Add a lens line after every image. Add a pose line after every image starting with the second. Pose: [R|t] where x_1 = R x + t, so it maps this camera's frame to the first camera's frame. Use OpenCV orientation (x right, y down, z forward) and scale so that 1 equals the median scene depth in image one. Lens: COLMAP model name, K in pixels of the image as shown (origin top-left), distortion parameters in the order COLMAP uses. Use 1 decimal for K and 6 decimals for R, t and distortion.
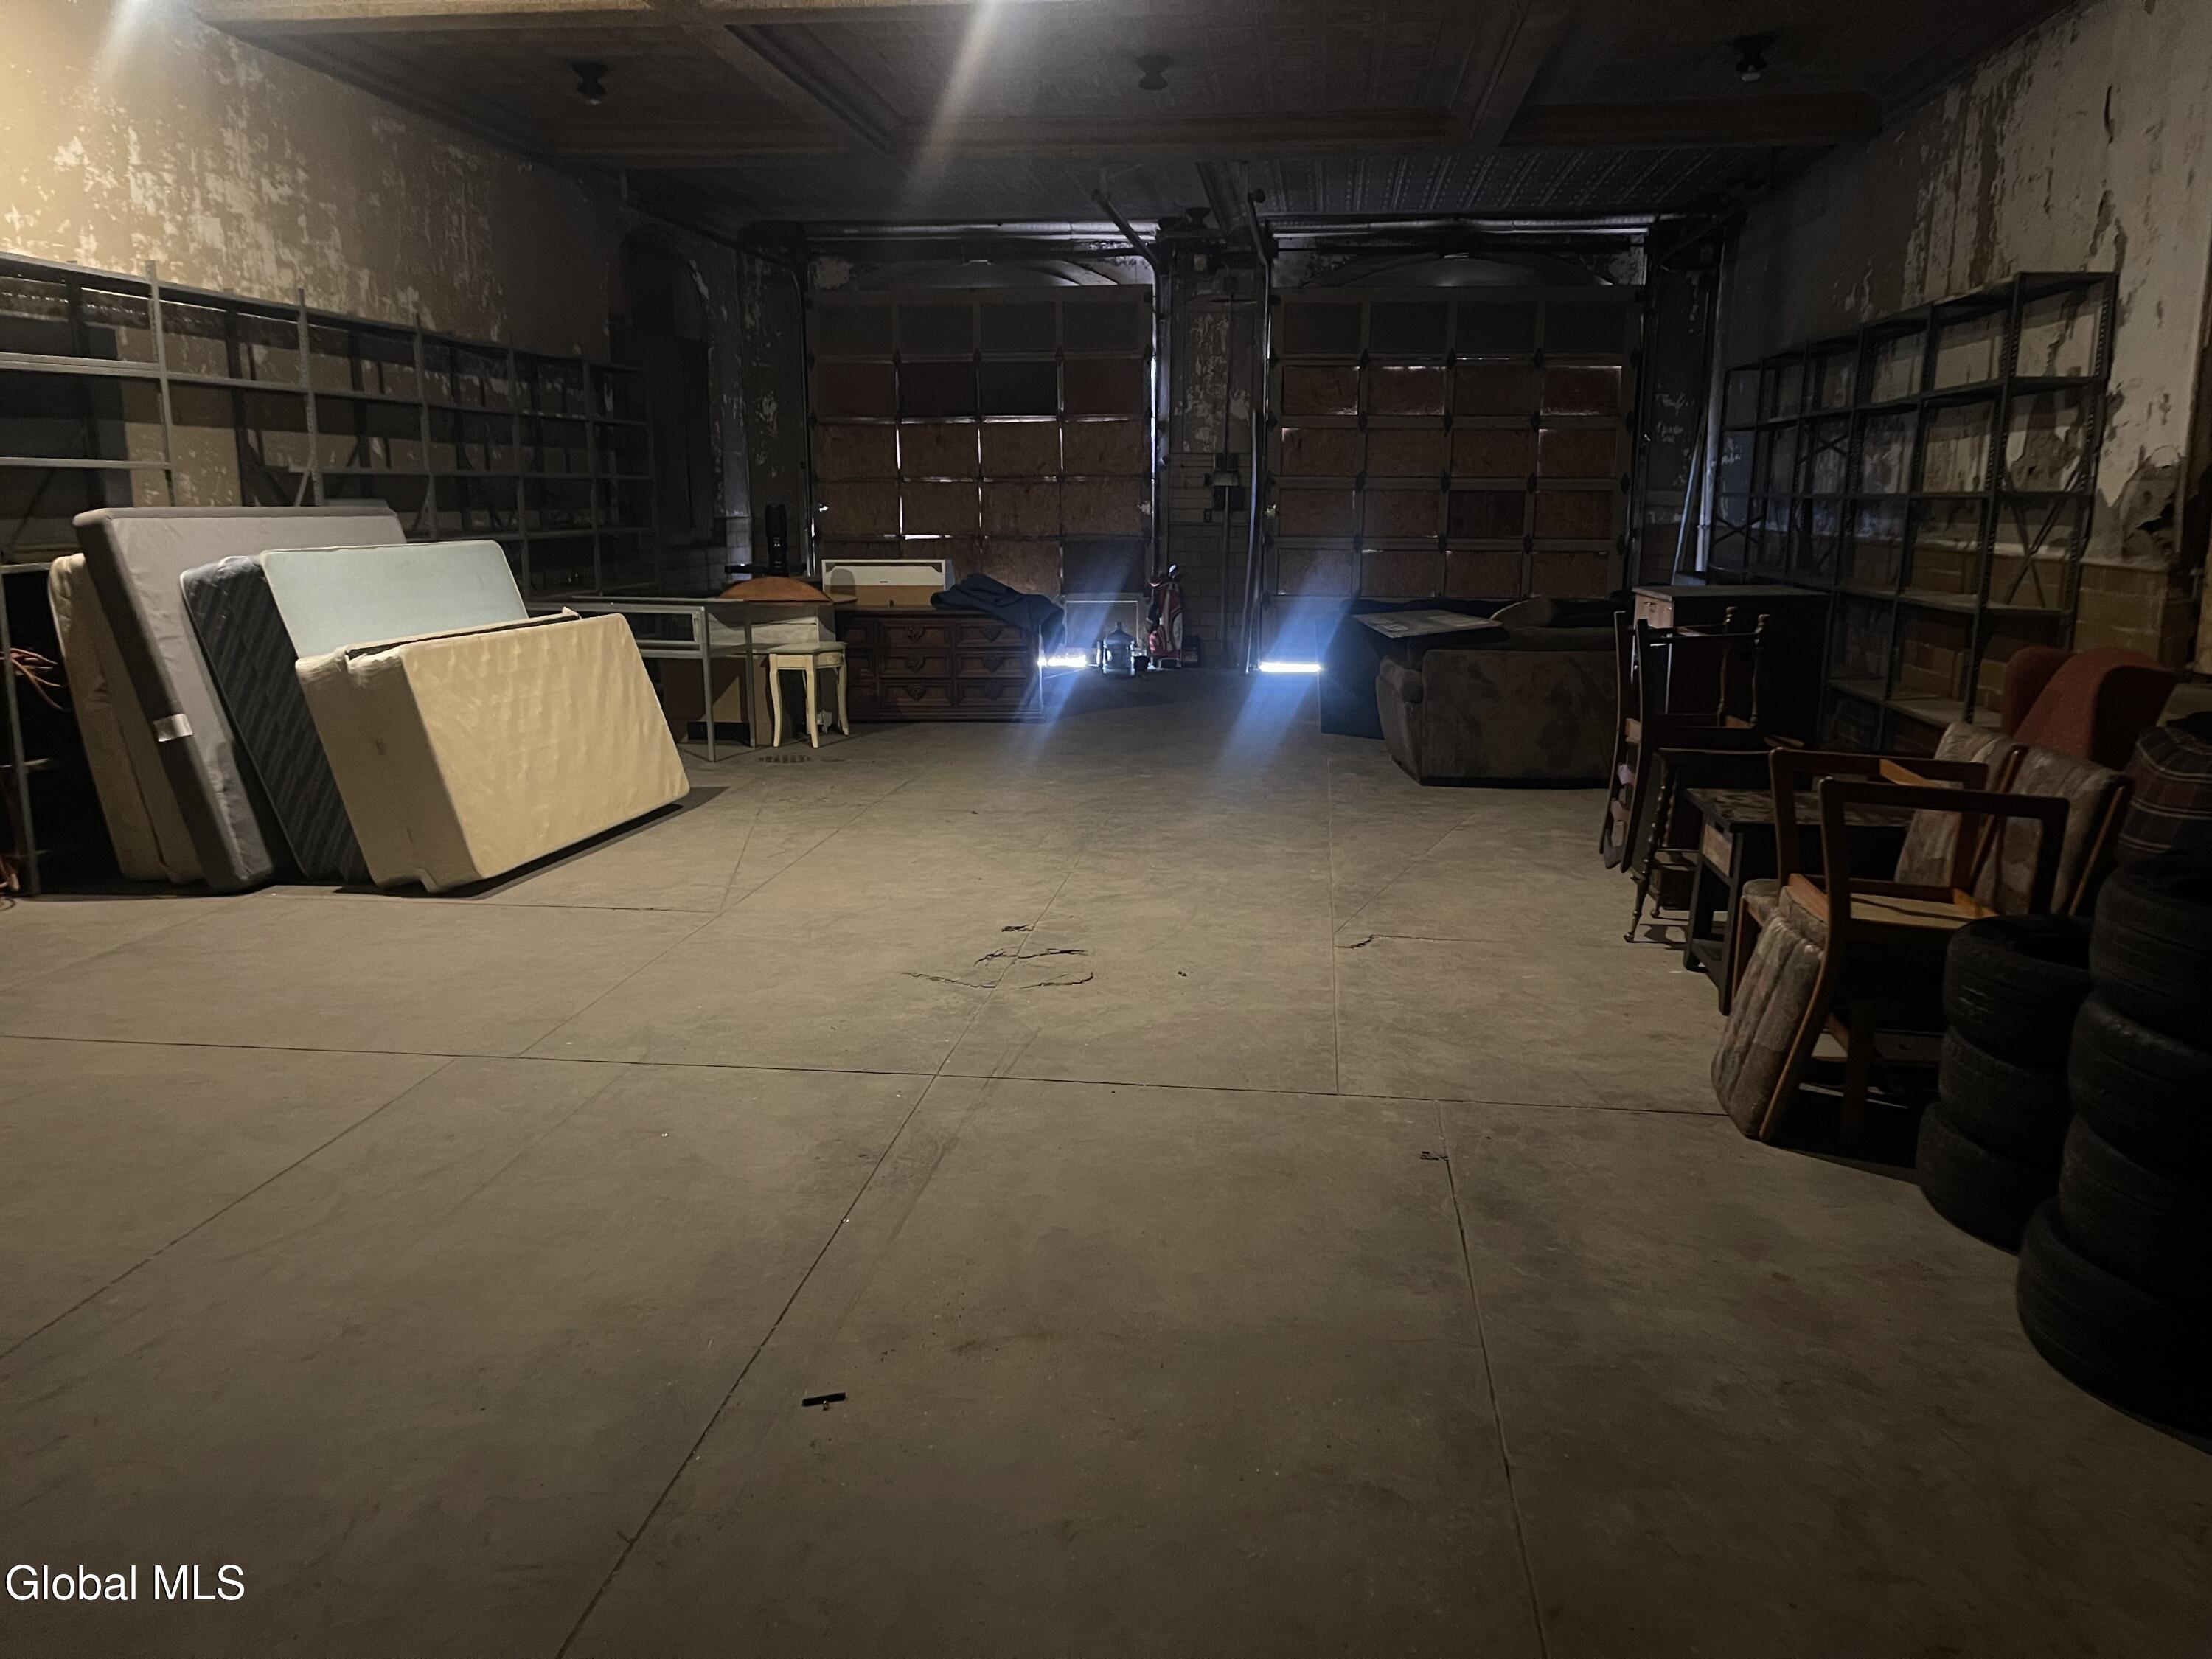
lens RADIAL K [[1667.1, 0, 1104.0], [0, 1667.1, 829.5], [0, 0, 1]] dist [0.068142, -0.071275]
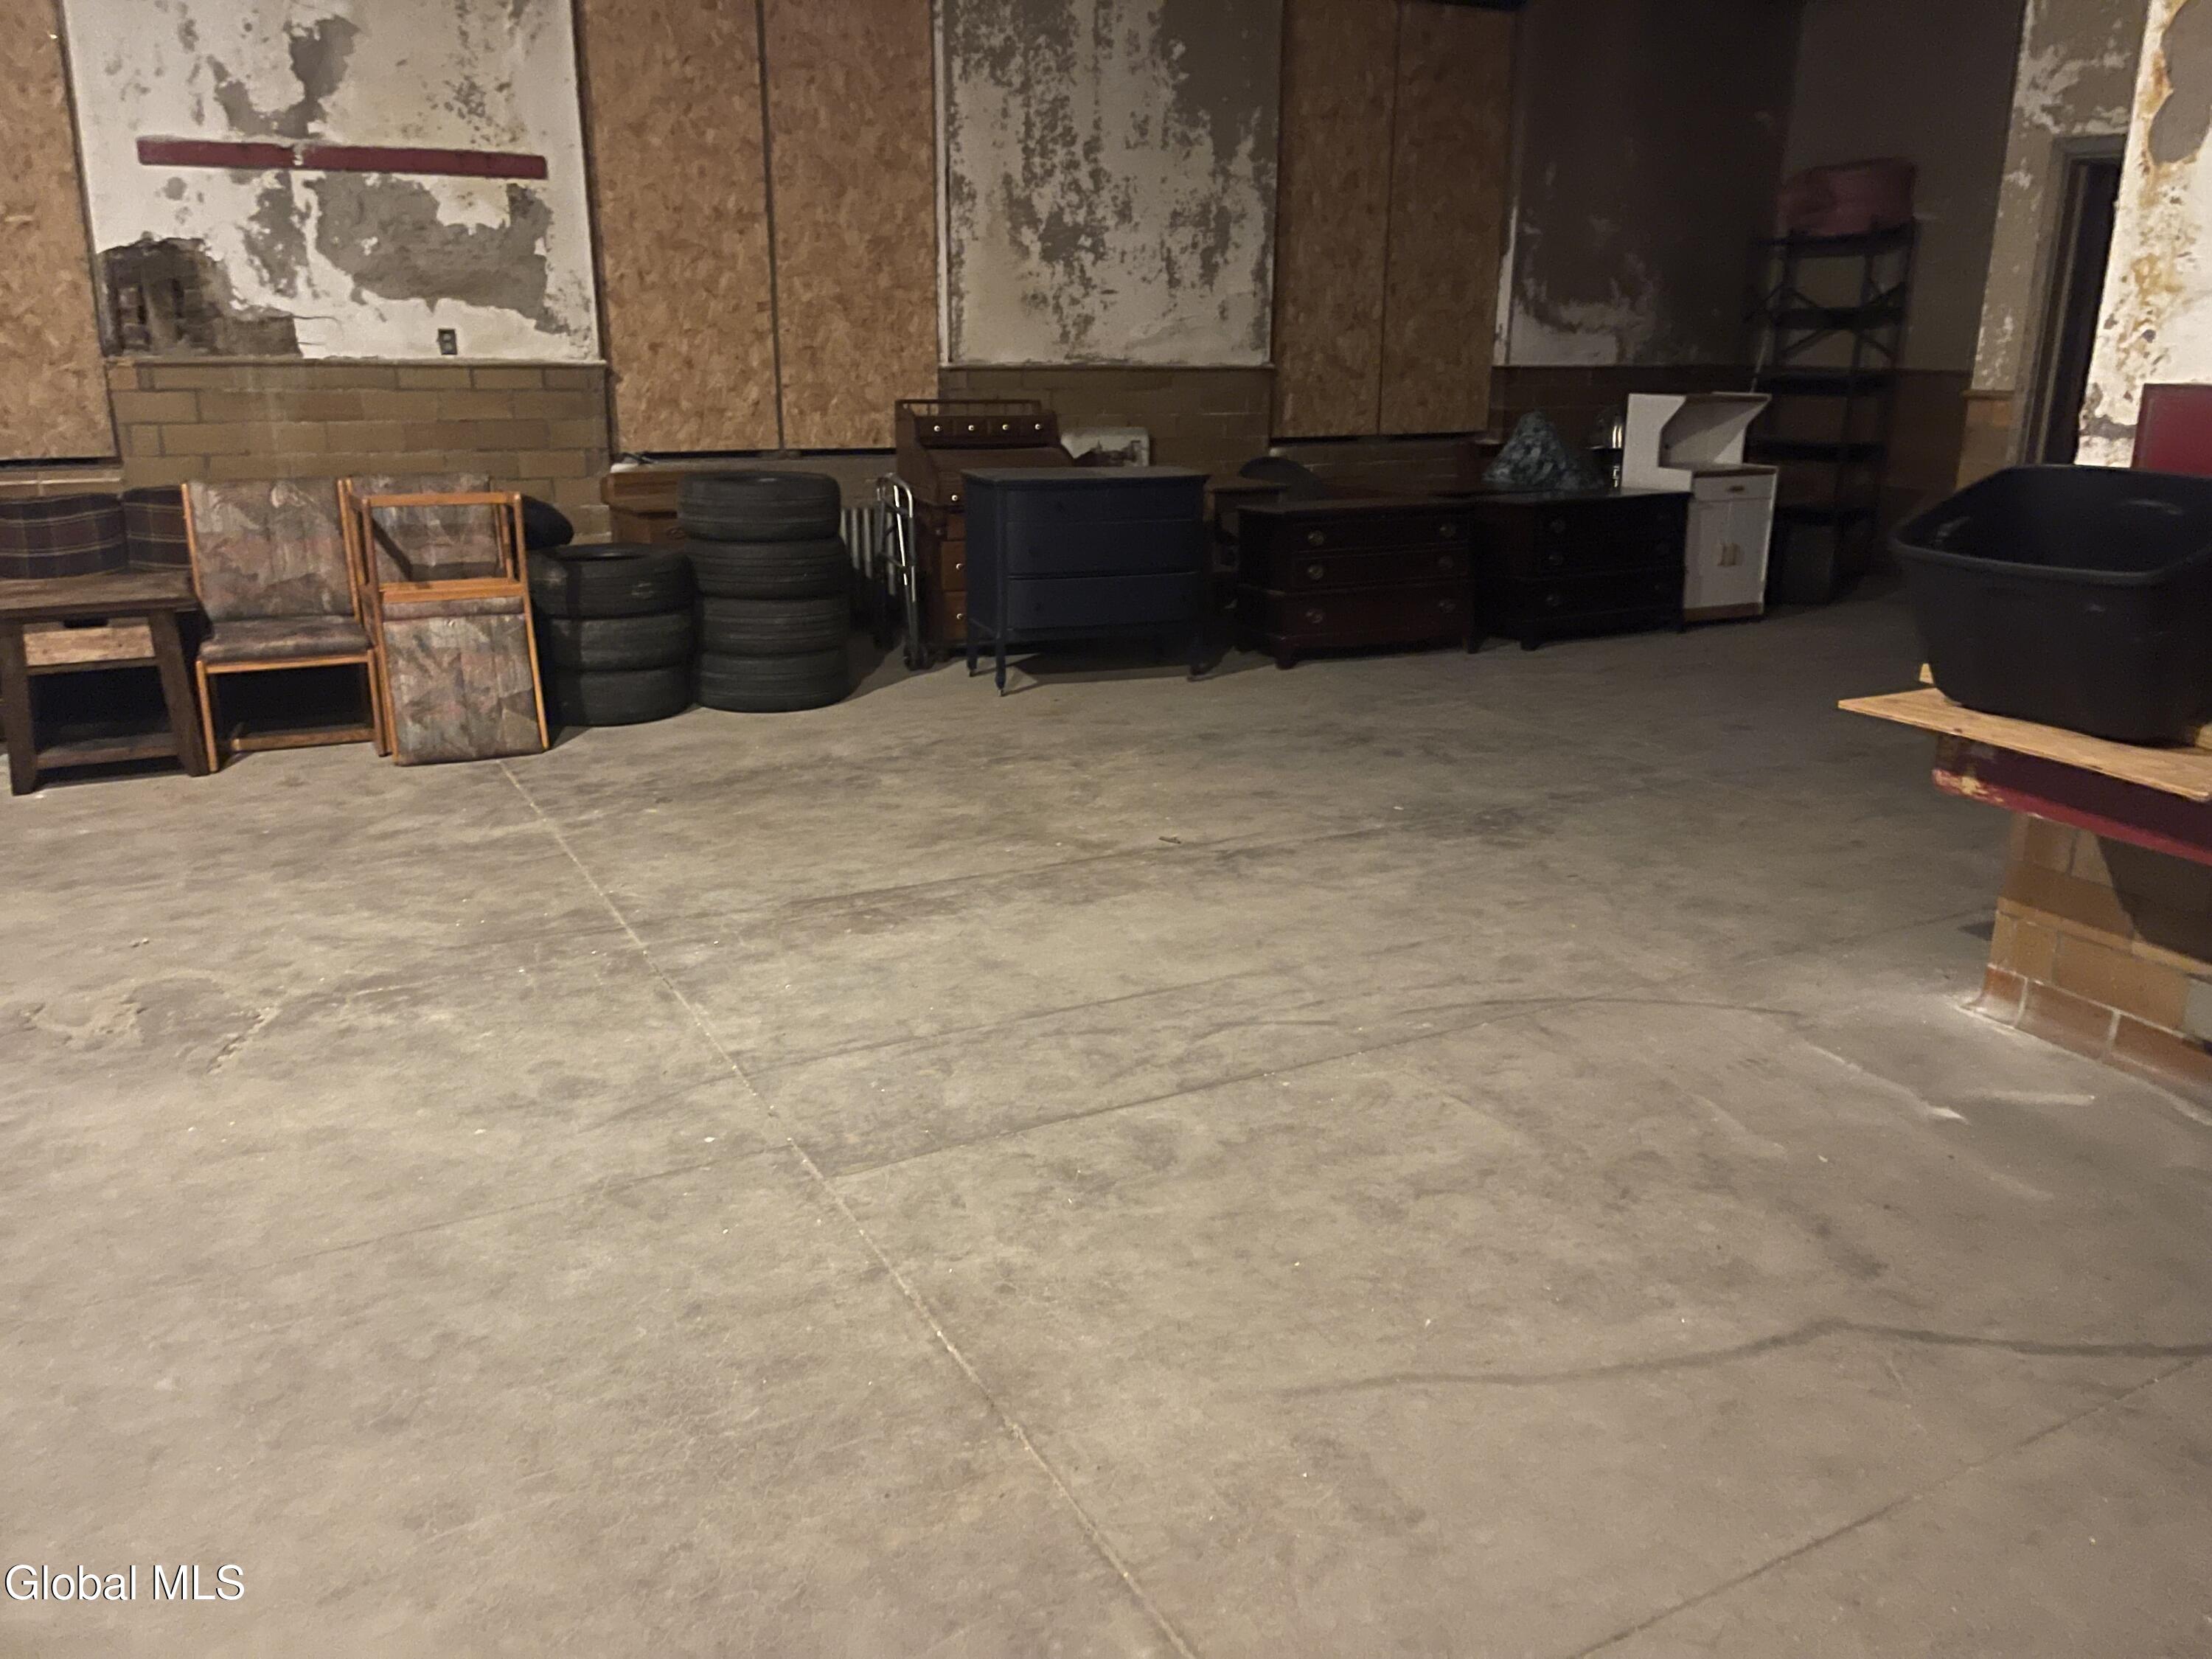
lens RADIAL K [[1667.1, 0, 1108.3], [0, 1667.1, 822.8], [0, 0, 1]] dist [0.068142, -0.071275]
pose [[-0.572243, -0.256272, 0.779014, -0.294021], [0.143015, 0.904179, 0.402502, -0.077848], [-0.807517, 0.341740, -0.480759, 0.372322]]
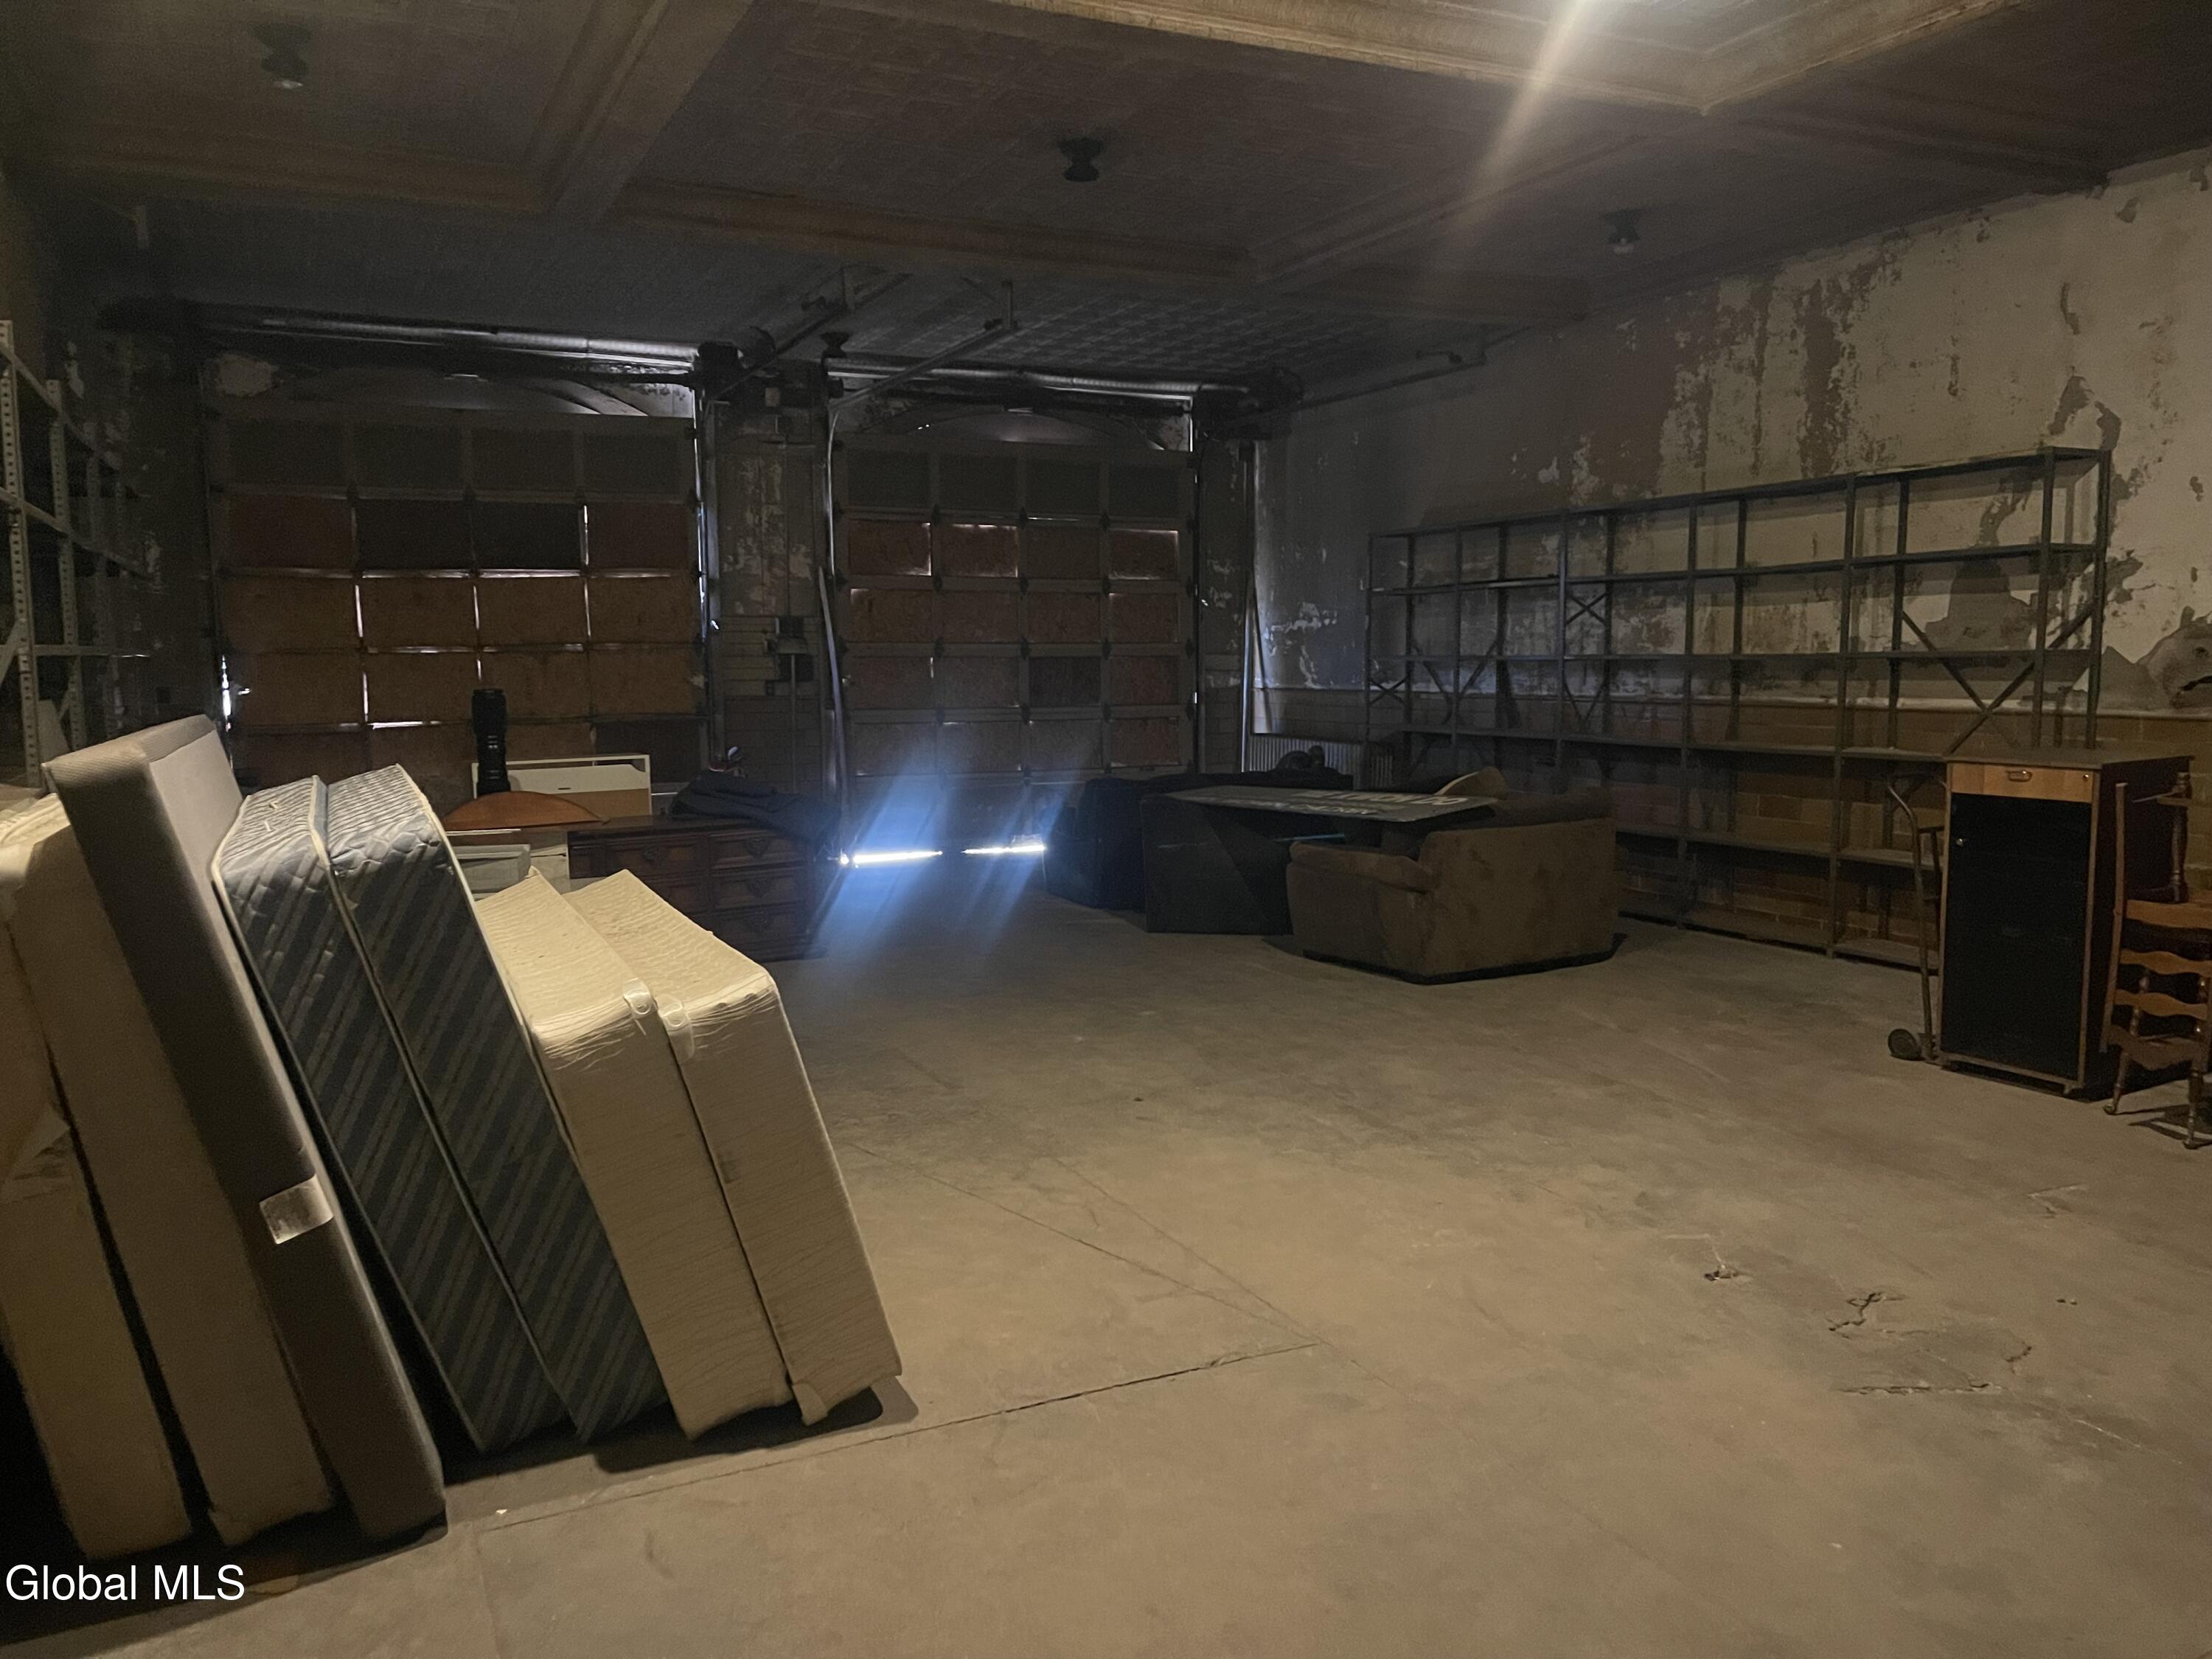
lens RADIAL K [[1667.1, 0, 1094.0], [0, 1667.1, 846.6], [0, 0, 1]] dist [0.068142, -0.071275]
pose [[0.848891, -0.074189, 0.523336, -0.260638], [0.118333, 0.991644, -0.051367, -0.047036], [-0.515153, 0.105533, 0.850577, 0.209782]]
